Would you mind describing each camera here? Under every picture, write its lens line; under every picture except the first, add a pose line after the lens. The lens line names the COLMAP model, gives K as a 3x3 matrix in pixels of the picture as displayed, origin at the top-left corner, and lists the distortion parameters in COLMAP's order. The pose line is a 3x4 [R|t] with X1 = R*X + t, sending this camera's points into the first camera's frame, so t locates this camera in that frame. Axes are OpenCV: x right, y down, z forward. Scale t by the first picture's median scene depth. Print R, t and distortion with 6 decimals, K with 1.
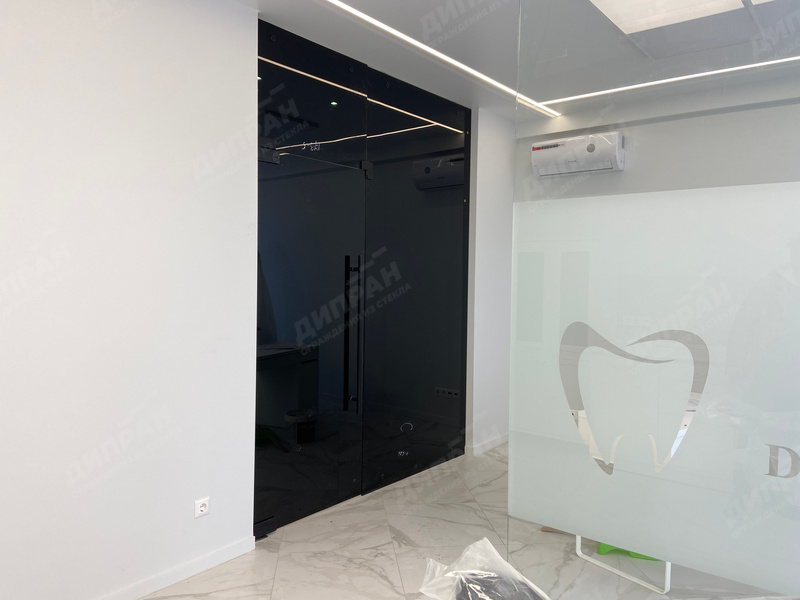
lens RADIAL K [[610.6, 0, 398.8], [0, 610.6, 308.4], [0, 0, 1]] dist [0.063098, -0.104386]
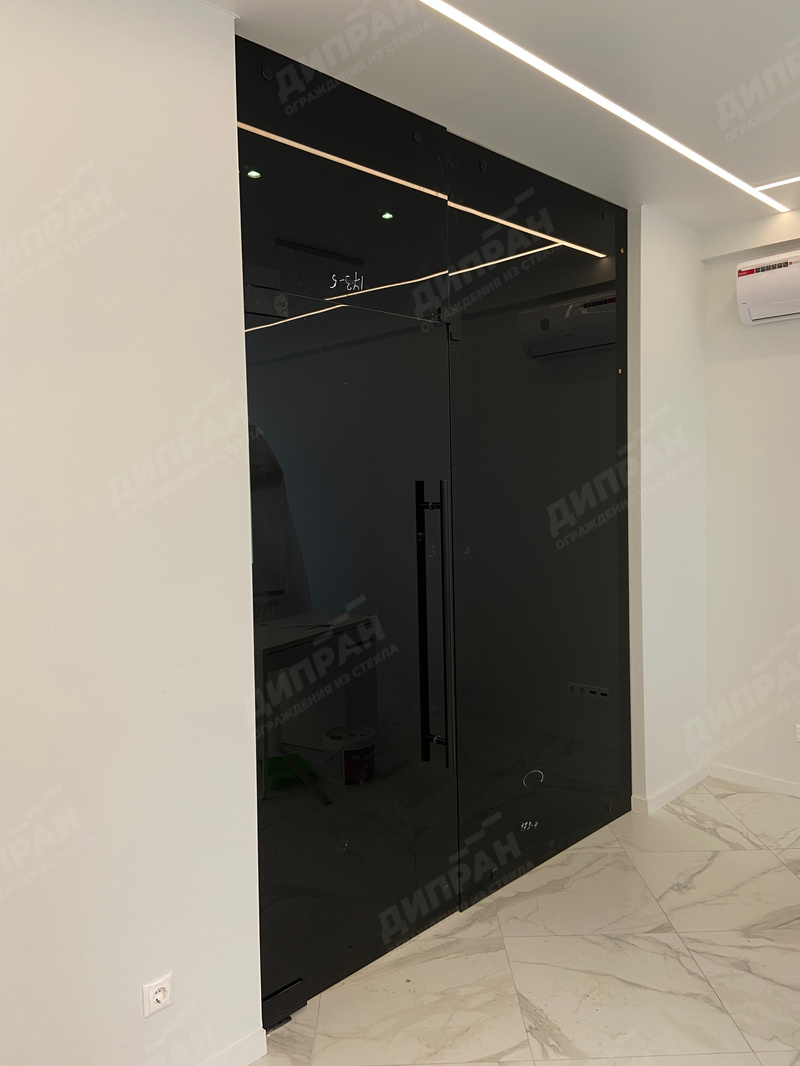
lens RADIAL K [[813.7, 0, 397.4], [0, 813.7, 531.7], [0, 0, 1]] dist [0.063098, -0.104386]
pose [[0.994225, -0.032195, -0.102368, -0.030157], [0.032892, 0.999446, 0.005126, -0.044812], [0.102146, -0.008463, 0.994733, 0.264323]]
